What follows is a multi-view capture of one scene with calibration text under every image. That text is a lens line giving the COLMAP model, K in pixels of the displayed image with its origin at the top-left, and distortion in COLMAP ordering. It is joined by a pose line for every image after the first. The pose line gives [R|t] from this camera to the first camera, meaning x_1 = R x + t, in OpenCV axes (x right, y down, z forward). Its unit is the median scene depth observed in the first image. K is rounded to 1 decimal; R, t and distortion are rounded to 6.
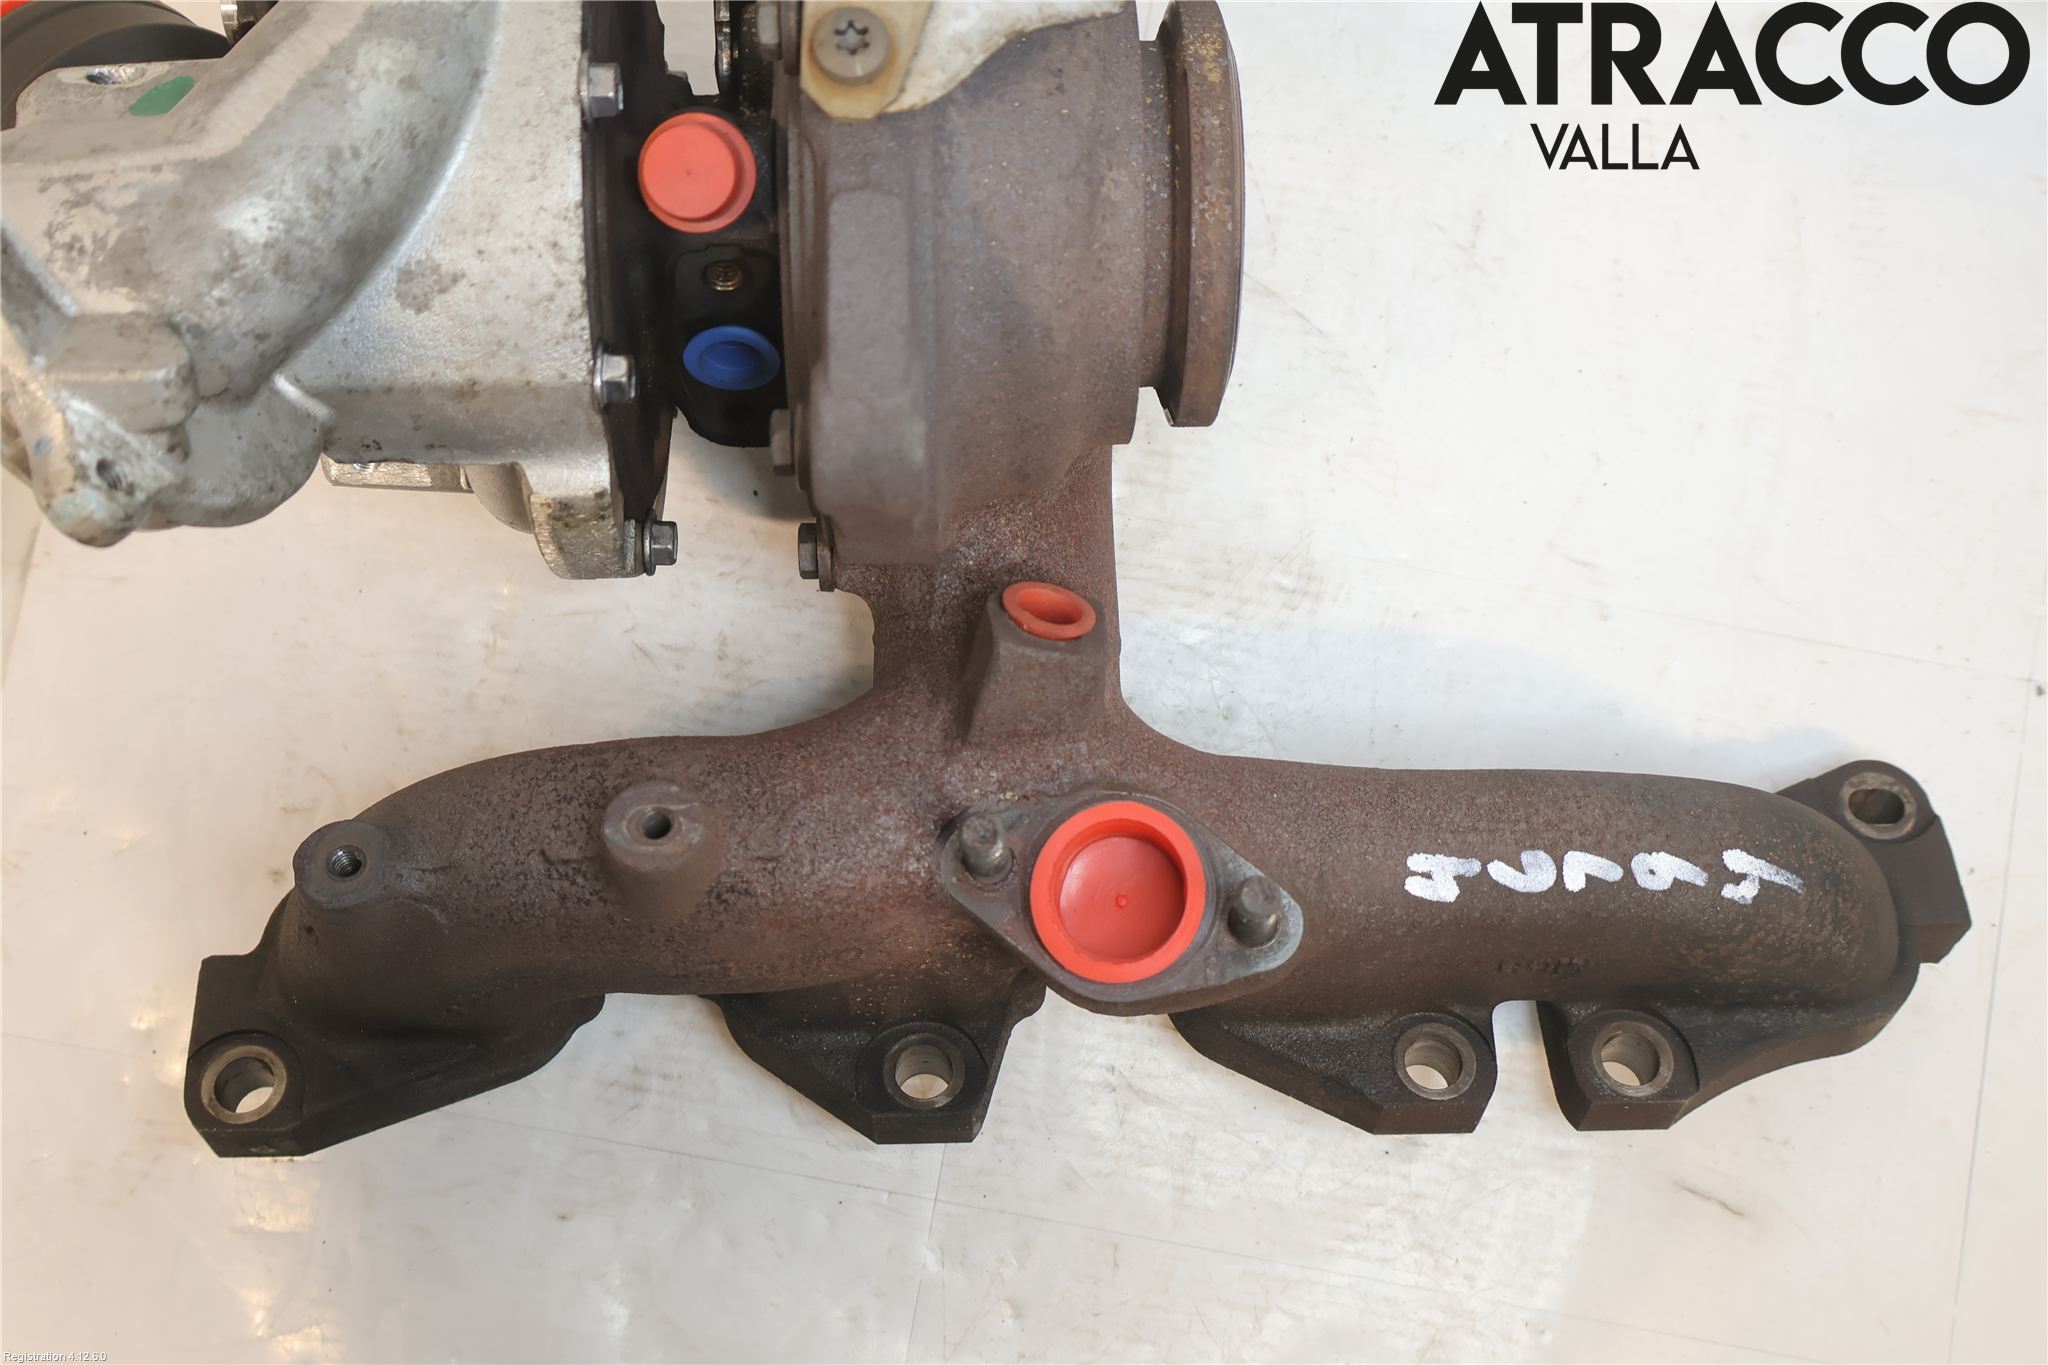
lens RADIAL K [[2521.7, 0, 1016.7], [0, 2521.7, 682.6], [0, 0, 1]] dist [0.032742, 0.000000]
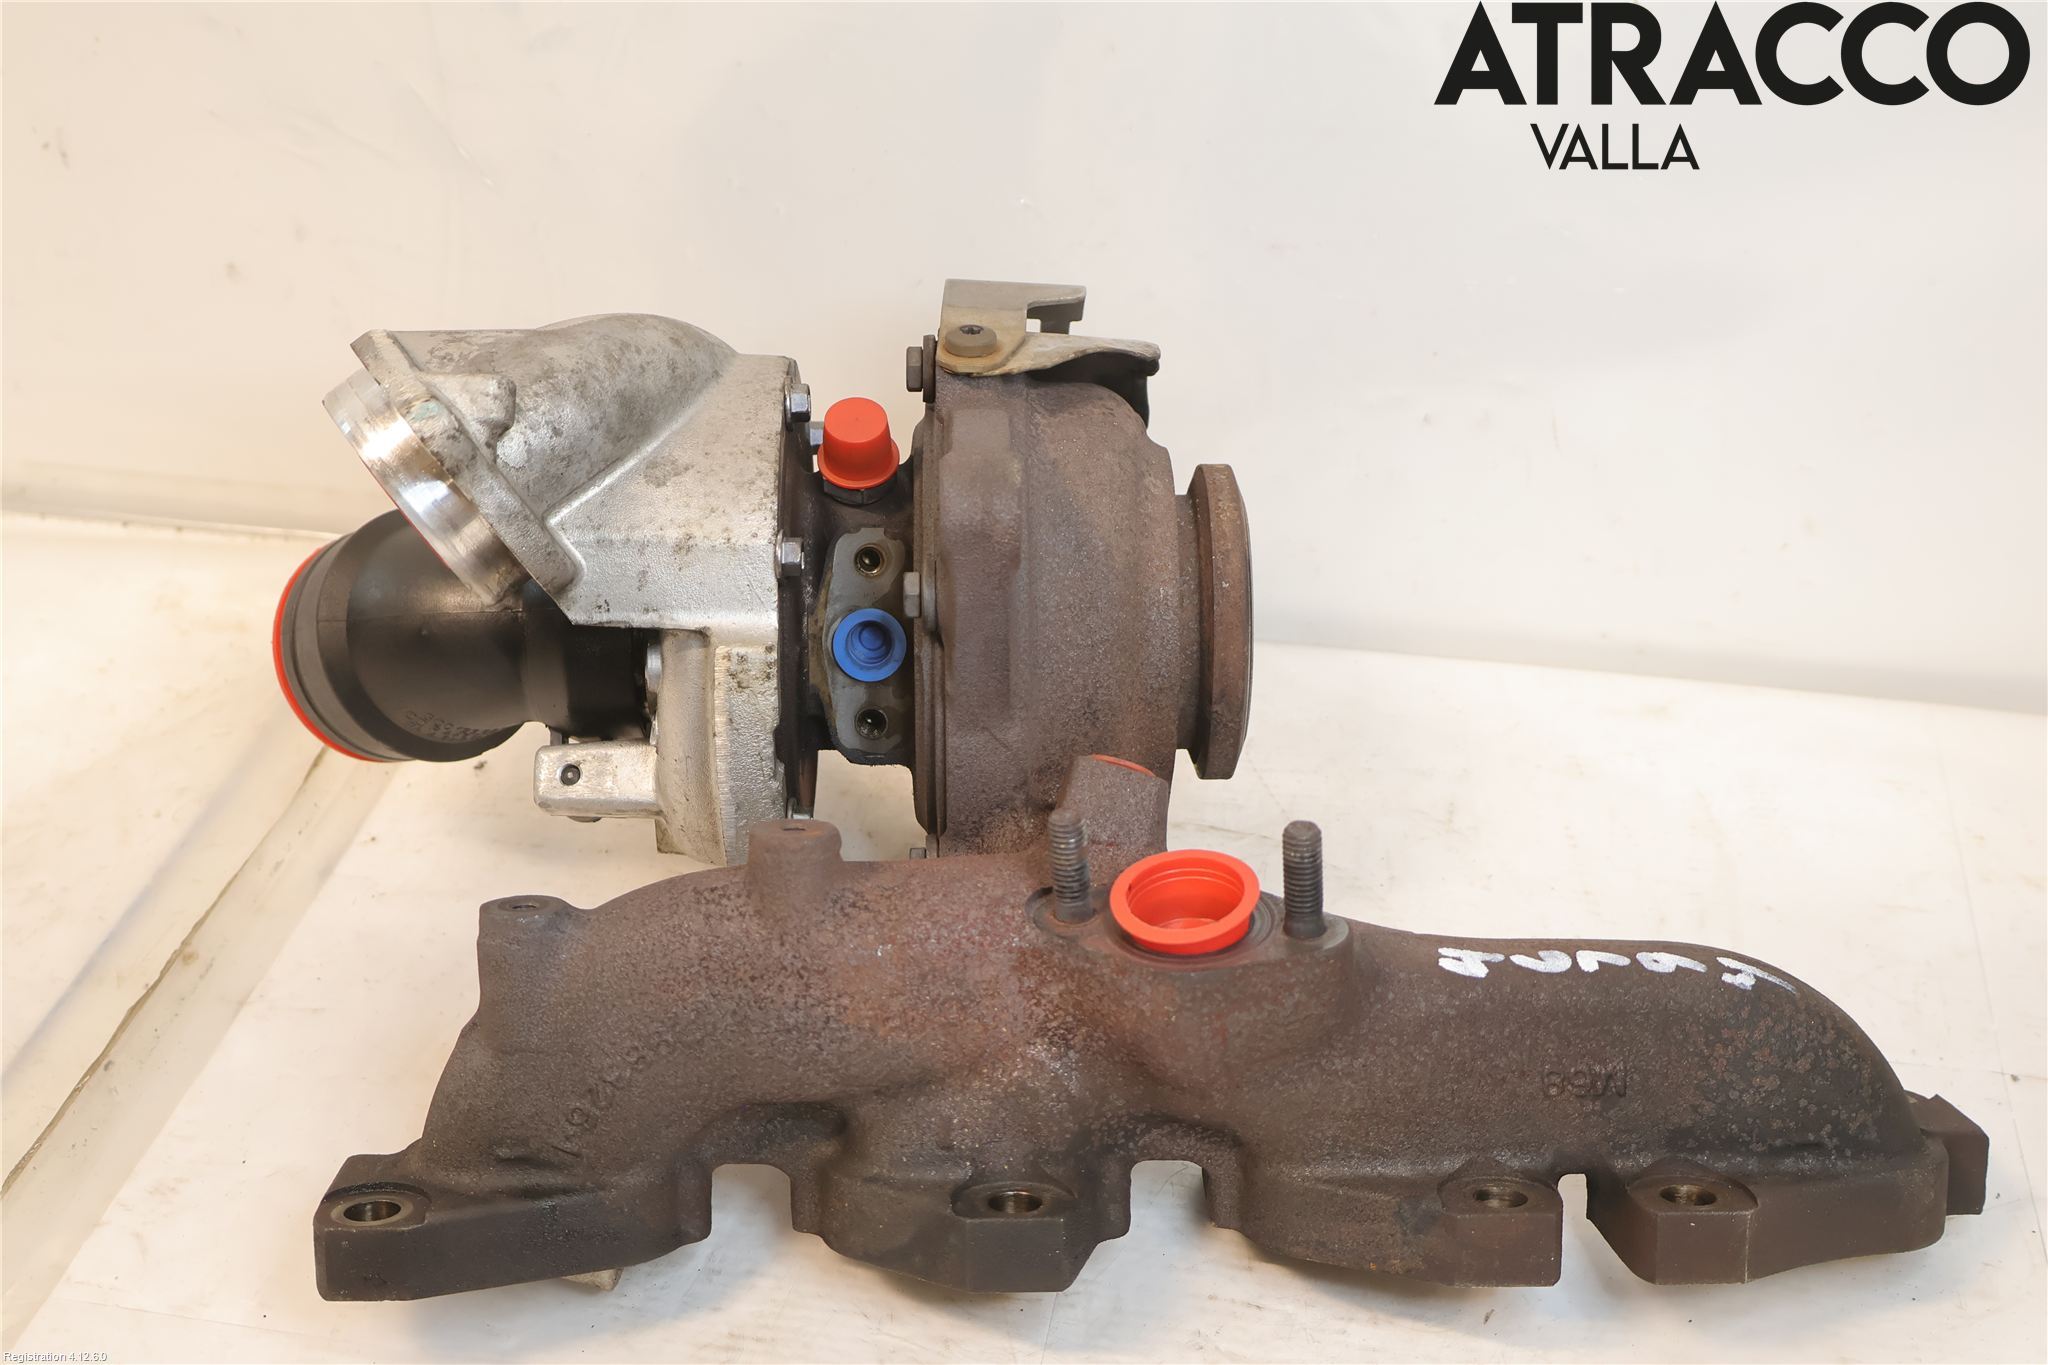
lens RADIAL K [[2521.7, 0, 1027.4], [0, 2521.7, 683.0], [0, 0, 1]] dist [0.032742, 0.000000]
pose [[0.999766, -0.020205, -0.007753, -0.021304], [0.006942, 0.638746, -0.769386, 0.905893], [0.020498, 0.769152, 0.638737, 0.176760]]
